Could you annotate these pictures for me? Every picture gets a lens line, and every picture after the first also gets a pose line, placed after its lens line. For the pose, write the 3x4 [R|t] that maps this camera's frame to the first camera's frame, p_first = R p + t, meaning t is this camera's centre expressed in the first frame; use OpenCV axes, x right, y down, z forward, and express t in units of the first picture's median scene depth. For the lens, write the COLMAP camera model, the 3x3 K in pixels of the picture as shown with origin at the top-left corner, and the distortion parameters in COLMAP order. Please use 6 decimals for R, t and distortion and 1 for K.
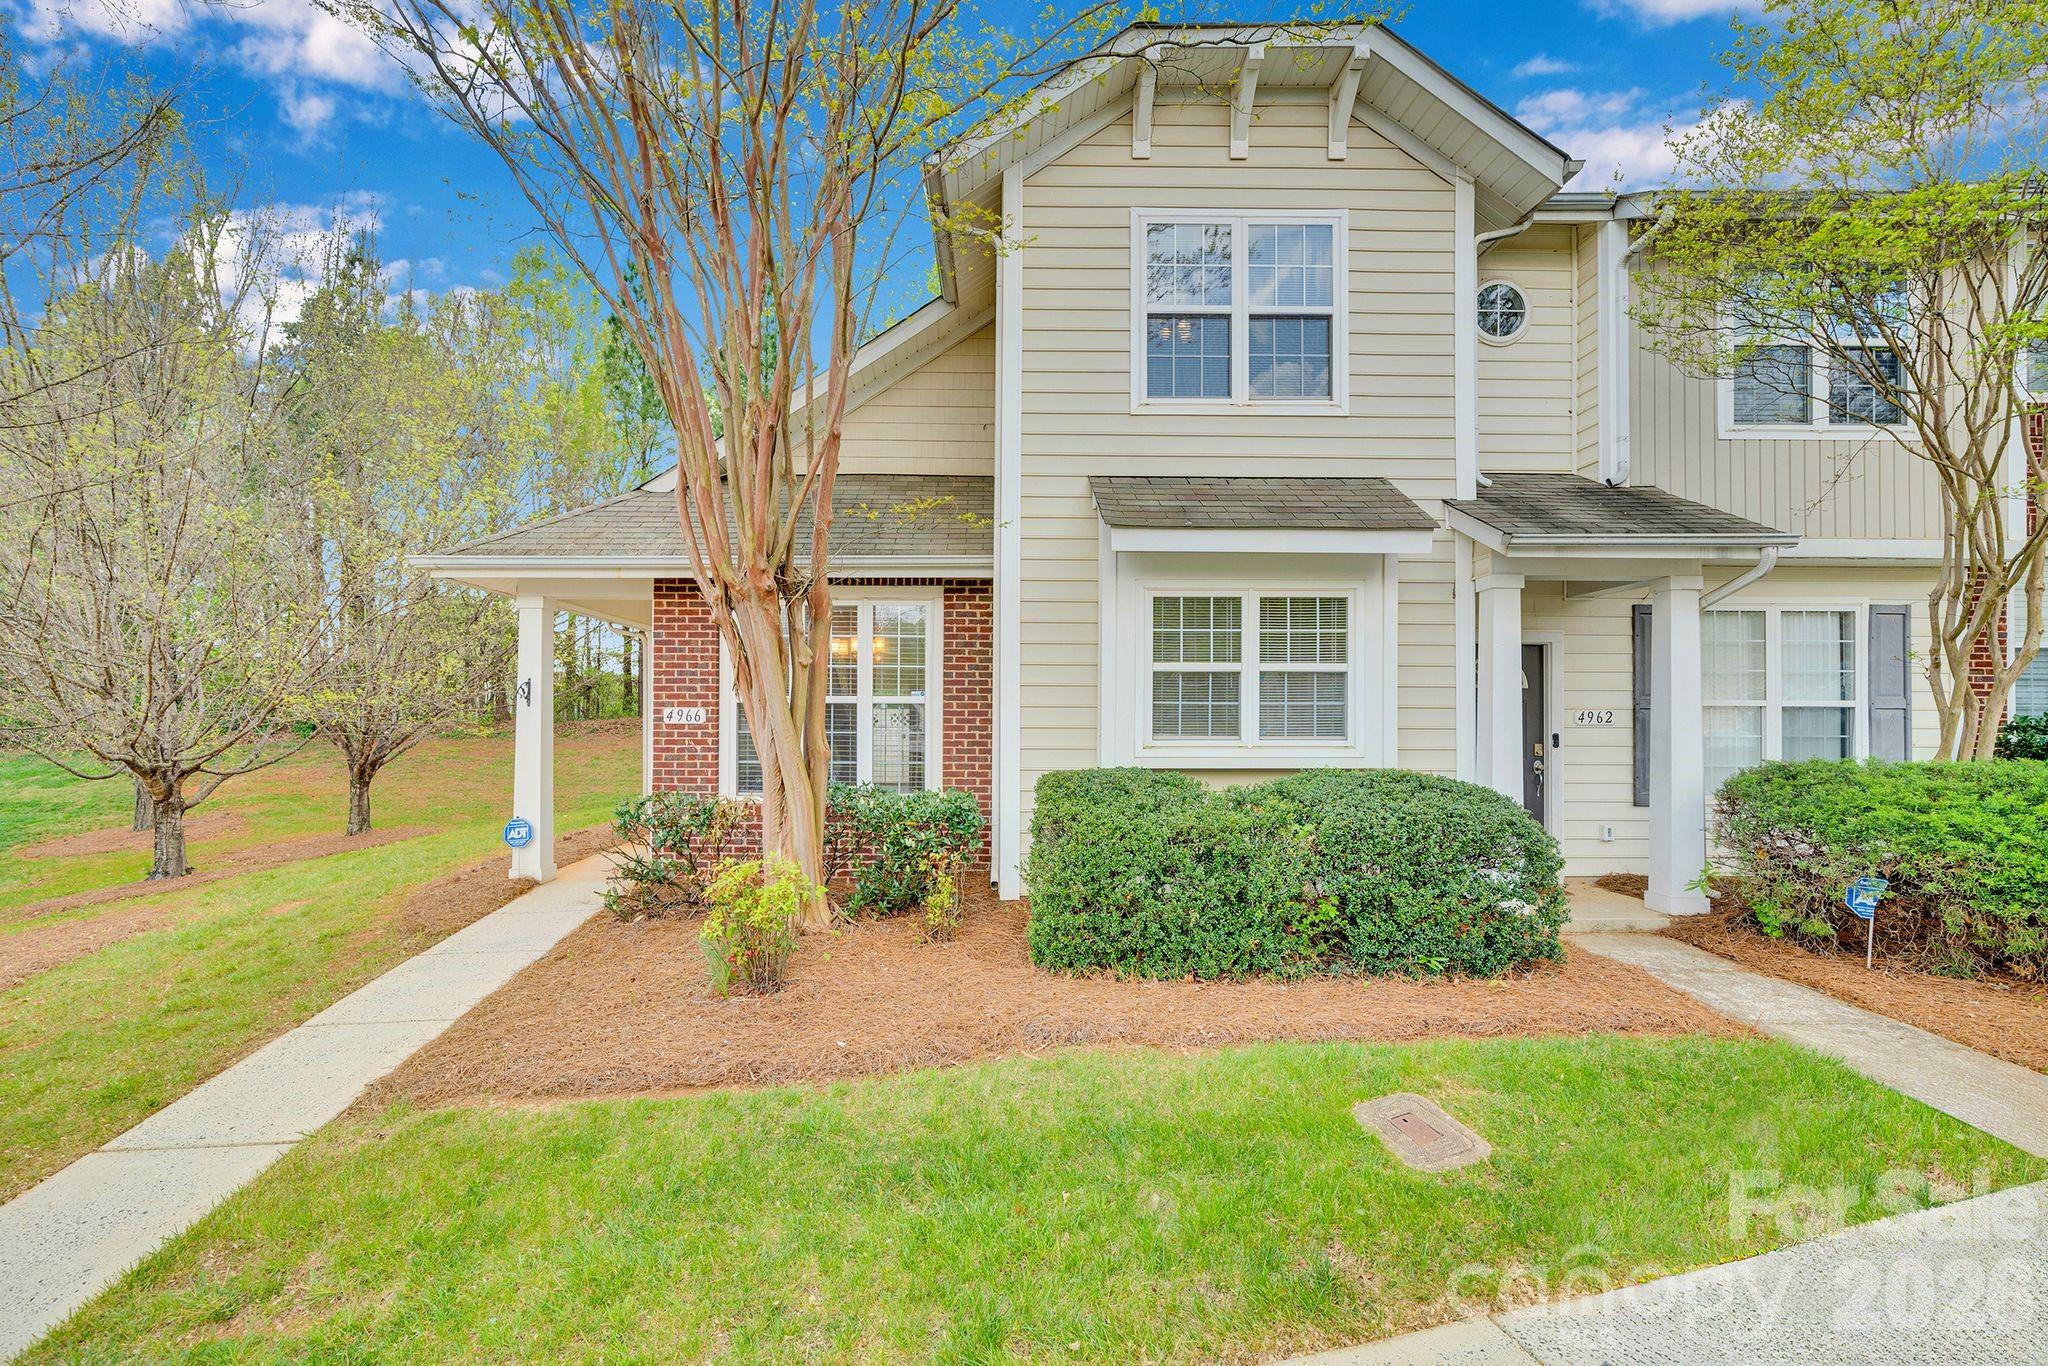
lens RADIAL K [[950.8, 0, 1171.1], [0, 950.8, 711.7], [0, 0, 1]] dist [0.001607, 0.000185]
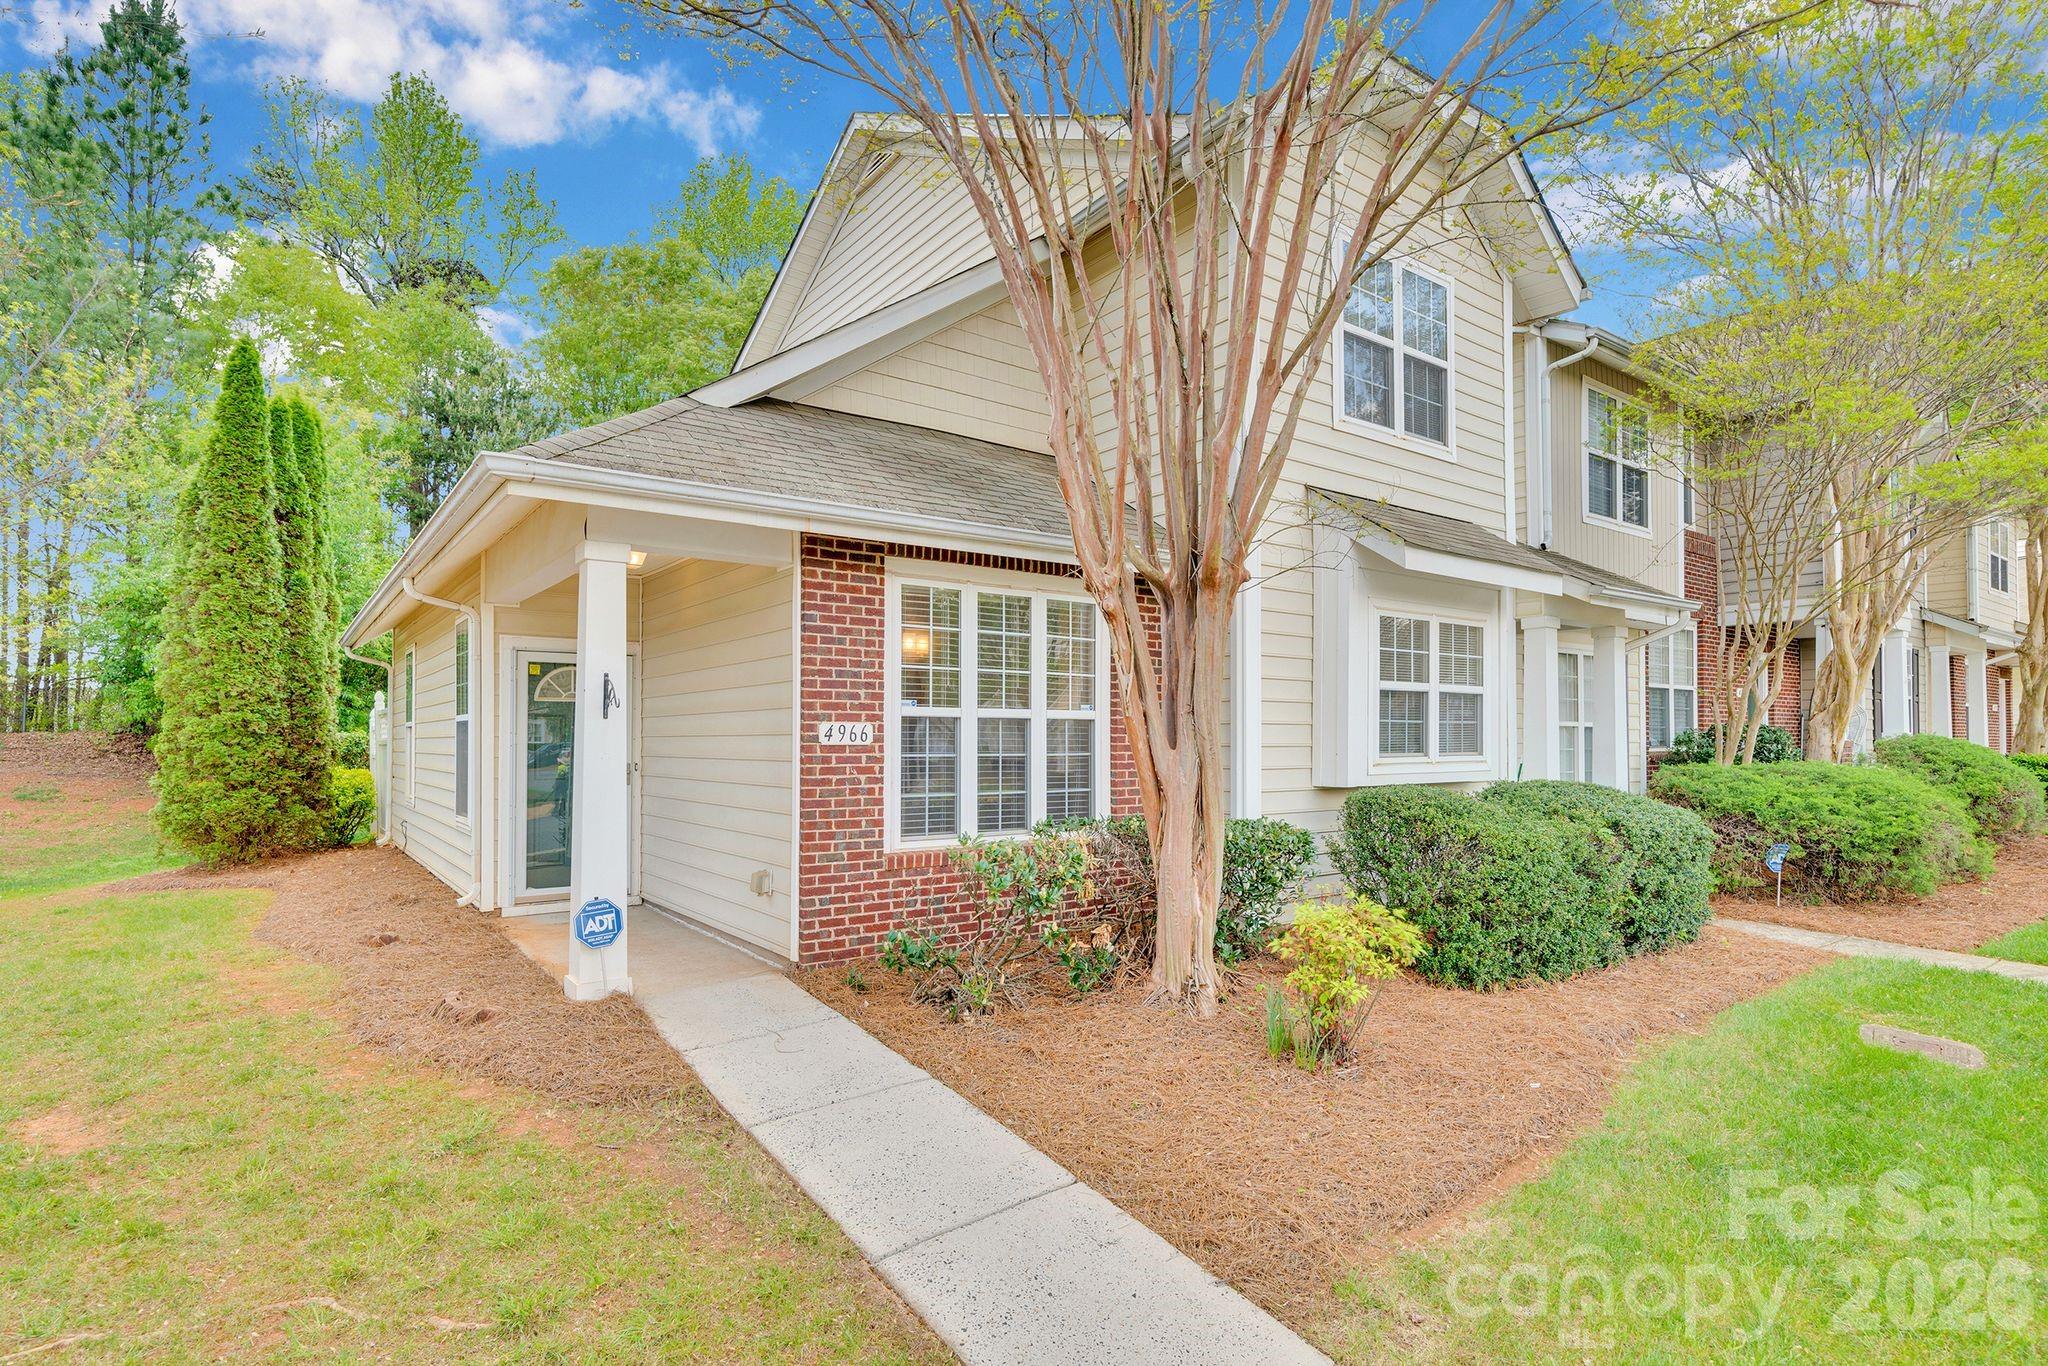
lens RADIAL K [[978.6, 0, 1159.8], [0, 978.6, 726.2], [0, 0, 1]] dist [0.000576, 0.000114]
pose [[0.812722, 0.004292, 0.582635, -0.787940], [-0.004414, 0.999990, -0.001209, -0.001576], [-0.582634, -0.001589, 0.812733, 0.281051]]
